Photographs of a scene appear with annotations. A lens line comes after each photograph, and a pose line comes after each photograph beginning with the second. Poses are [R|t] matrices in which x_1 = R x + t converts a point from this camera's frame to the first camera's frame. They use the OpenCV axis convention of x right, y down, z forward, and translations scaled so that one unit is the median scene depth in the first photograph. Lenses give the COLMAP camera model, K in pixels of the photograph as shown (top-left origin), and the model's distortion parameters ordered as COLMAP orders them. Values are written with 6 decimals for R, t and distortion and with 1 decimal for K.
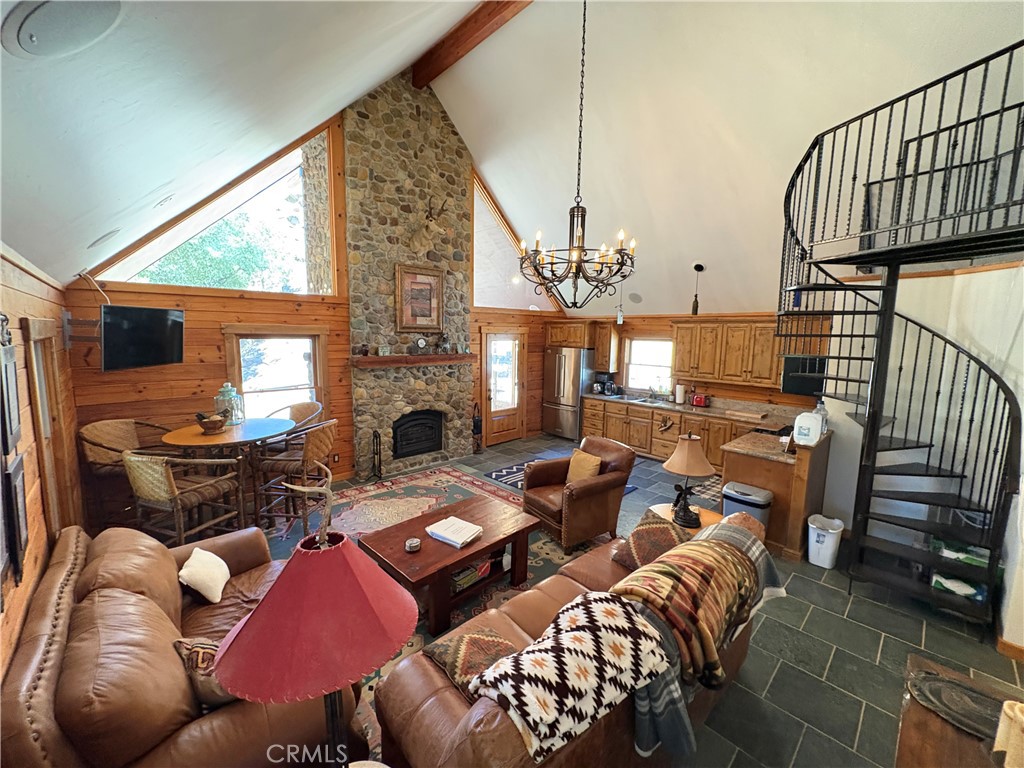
lens RADIAL K [[408.2, 0, 512.2], [0, 408.2, 381.9], [0, 0, 1]] dist [0.001032, -0.000119]
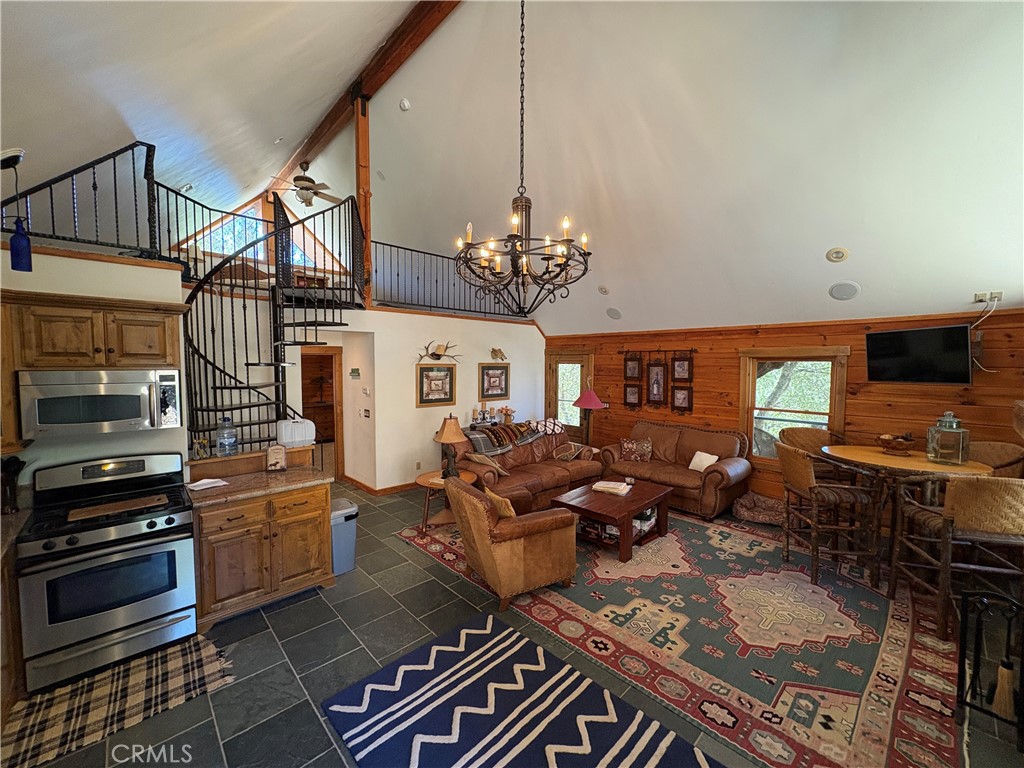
lens RADIAL K [[408.2, 0, 510.5], [0, 408.2, 384.3], [0, 0, 1]] dist [0.001032, -0.000119]
pose [[-0.999851, -0.016997, 0.003059, 0.110819], [-0.016207, 0.984669, 0.173680, -0.120408], [-0.005964, 0.173604, -0.984797, 1.228510]]
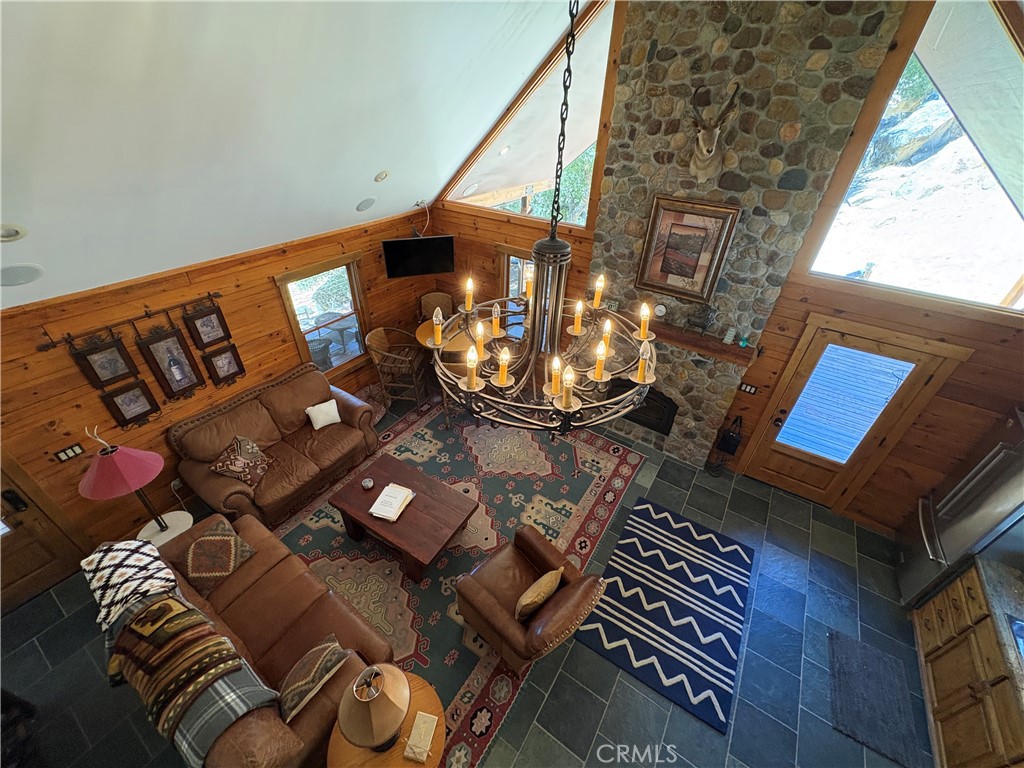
lens RADIAL K [[408.2, 0, 509.9], [0, 408.2, 384.1], [0, 0, 1]] dist [0.001032, -0.000119]
pose [[0.222065, 0.558286, -0.799377, 0.380249], [-0.145939, 0.829643, 0.538882, -0.339525], [0.964048, -0.003007, 0.265710, 0.532915]]
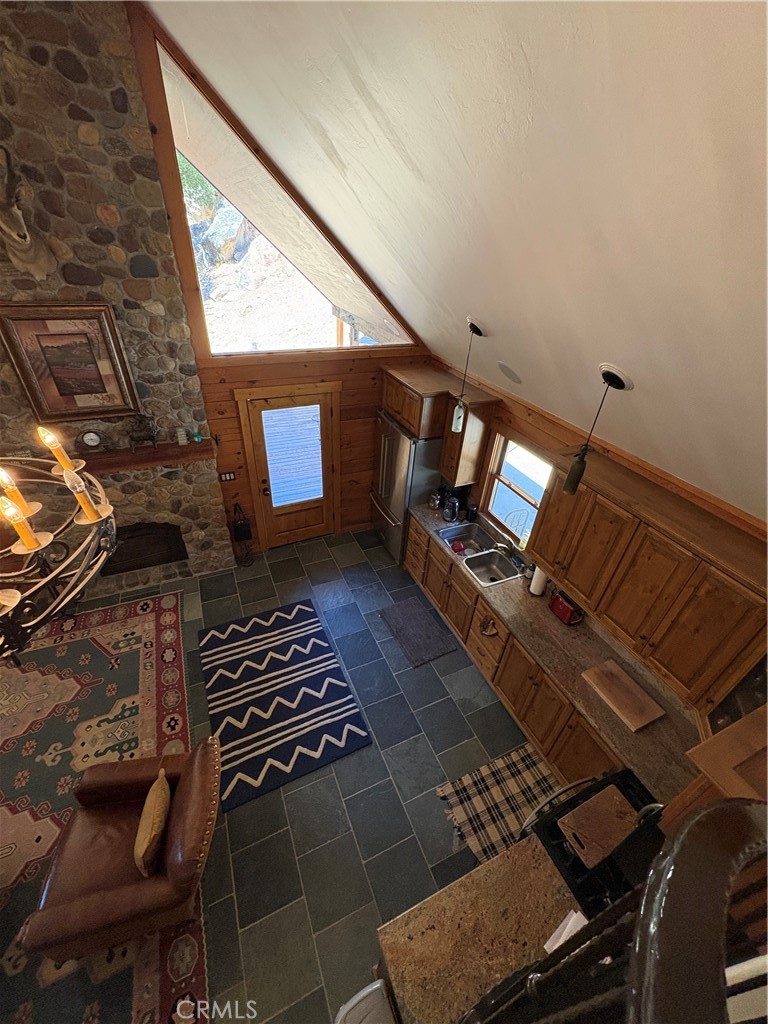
lens RADIAL K [[408.2, 0, 383.7], [0, 408.2, 510.2], [0, 0, 1]] dist [0.001032, -0.000119]
pose [[0.943801, 0.216089, -0.250091, 0.368668], [-0.080010, 0.883541, 0.461469, -0.316949], [0.320684, -0.415525, 0.851176, 0.564453]]
